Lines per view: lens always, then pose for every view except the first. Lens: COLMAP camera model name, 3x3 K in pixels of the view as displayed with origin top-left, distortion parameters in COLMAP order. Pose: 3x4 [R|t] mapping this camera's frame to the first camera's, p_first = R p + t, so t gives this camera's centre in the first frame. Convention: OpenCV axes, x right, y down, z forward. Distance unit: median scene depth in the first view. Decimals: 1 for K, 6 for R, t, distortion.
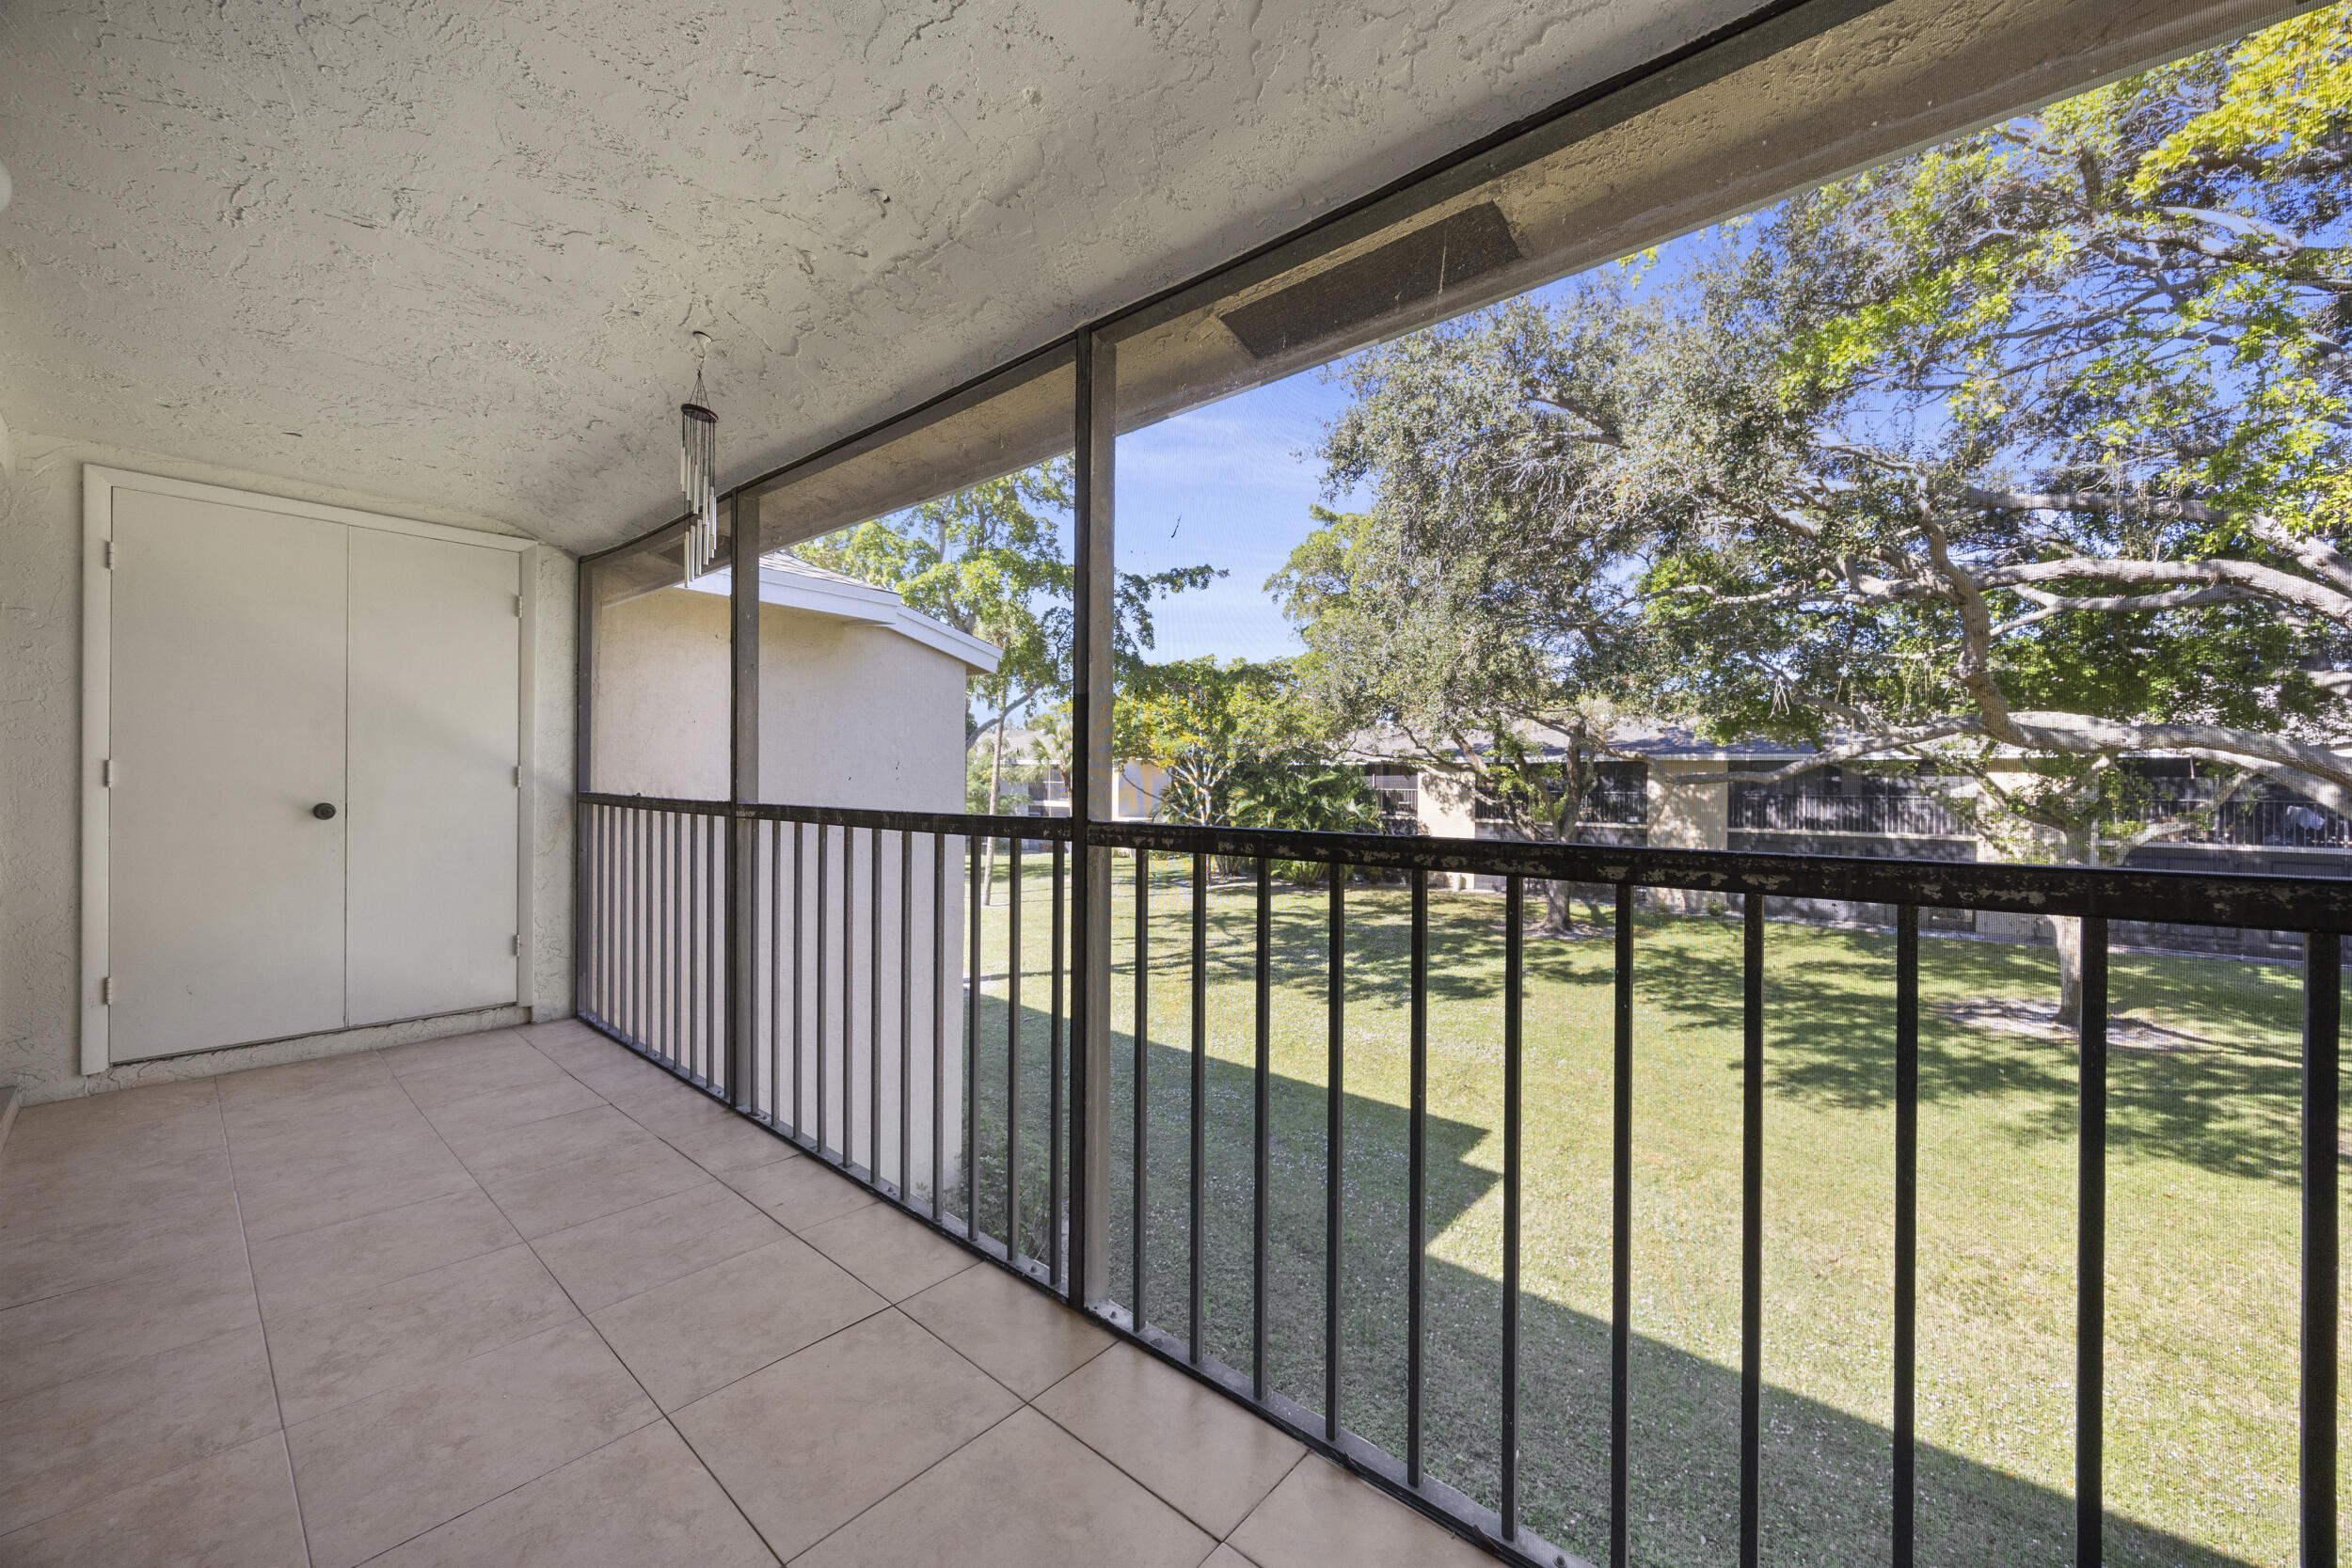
lens RADIAL K [[890.7, 0, 1180.8], [0, 890.7, 781.9], [0, 0, 1]] dist [-0.001010, -0.000013]
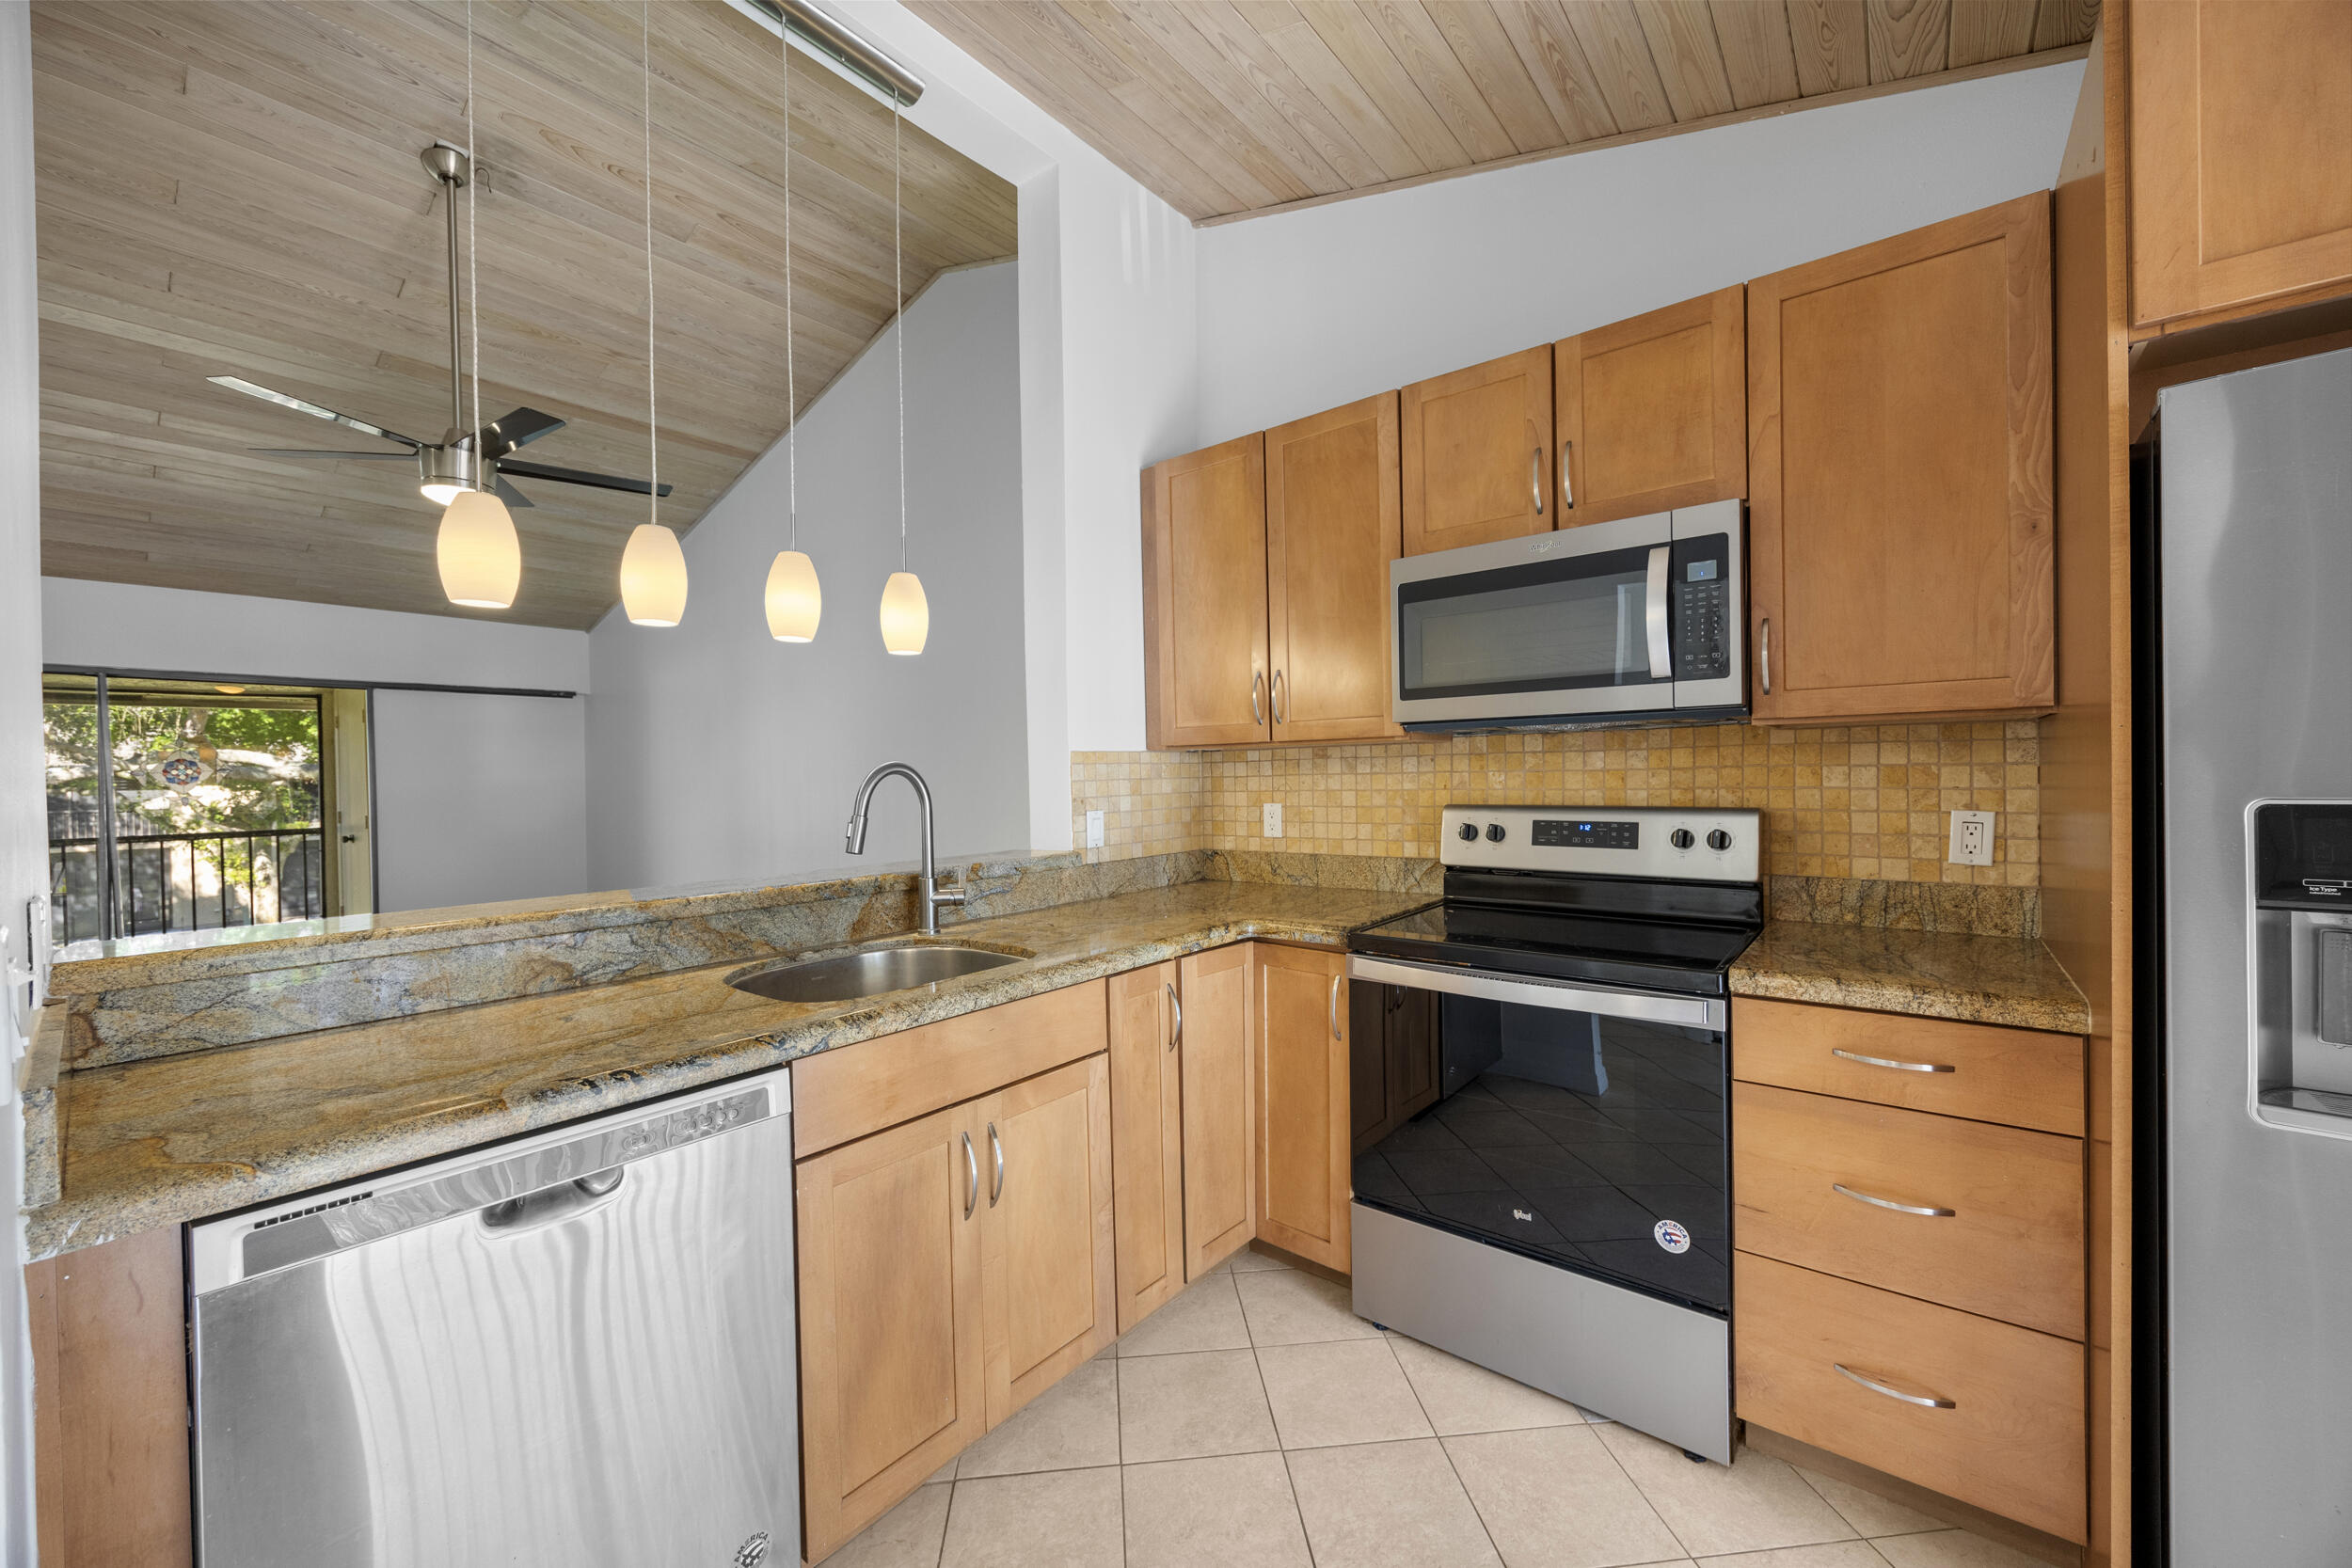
lens RADIAL K [[892.1, 0, 1182.0], [0, 892.1, 782.3], [0, 0, 1]] dist [0.001721, -0.001942]
pose [[-0.024844, -0.017658, 0.999535, -0.234139], [0.018786, 0.999659, 0.018127, -0.010445], [-0.999515, 0.019228, -0.024504, -0.225383]]
